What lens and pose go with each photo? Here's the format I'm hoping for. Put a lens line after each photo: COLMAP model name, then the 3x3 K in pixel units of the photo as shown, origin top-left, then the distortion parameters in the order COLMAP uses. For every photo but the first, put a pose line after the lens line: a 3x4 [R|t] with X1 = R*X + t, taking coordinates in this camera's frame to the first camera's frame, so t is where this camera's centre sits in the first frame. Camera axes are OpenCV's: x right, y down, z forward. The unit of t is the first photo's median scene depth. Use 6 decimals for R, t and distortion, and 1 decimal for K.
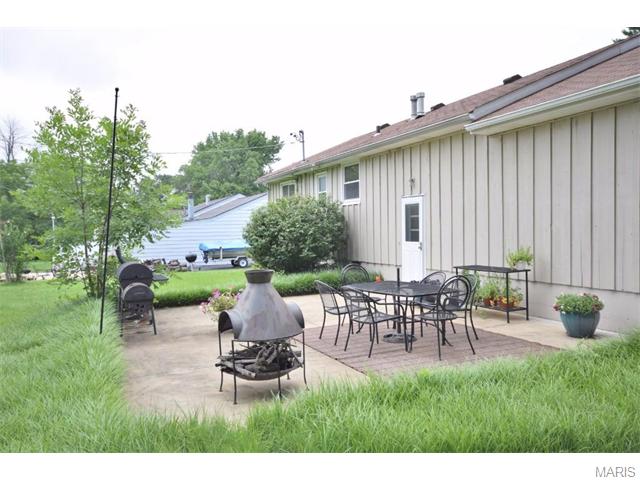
lens RADIAL K [[523.4, 0, 320.6], [0, 523.4, 244.6], [0, 0, 1]] dist [0.017401, 0.002267]
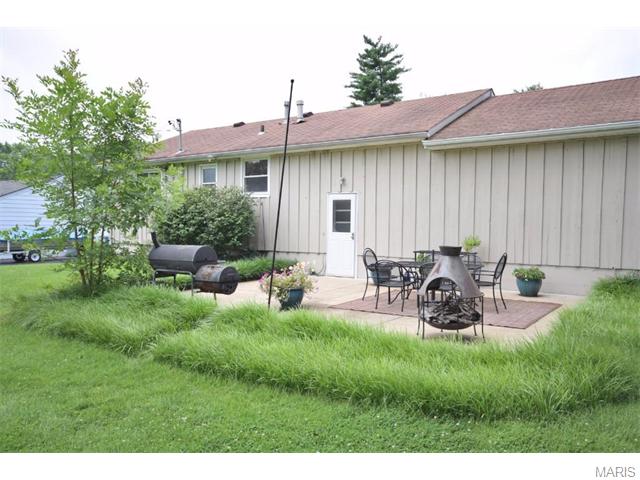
lens RADIAL K [[523.4, 0, 324.7], [0, 523.4, 237.8], [0, 0, 1]] dist [0.017401, 0.002267]
pose [[0.855581, 0.015327, 0.517441, -0.451605], [-0.011015, 0.999874, -0.011404, 0.019929], [-0.517551, 0.004058, 0.855643, 0.023176]]
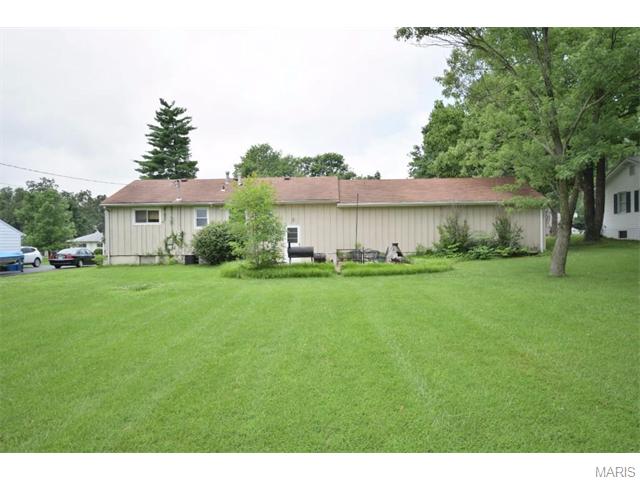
lens RADIAL K [[486.2, 0, 319.3], [0, 486.2, 239.5], [0, 0, 1]] dist [-0.015213, -0.002349]
pose [[0.408779, 0.016245, 0.912489, -1.841478], [0.038888, 0.998623, -0.035199, 0.063146], [-0.911805, 0.049874, 0.407585, -0.050526]]
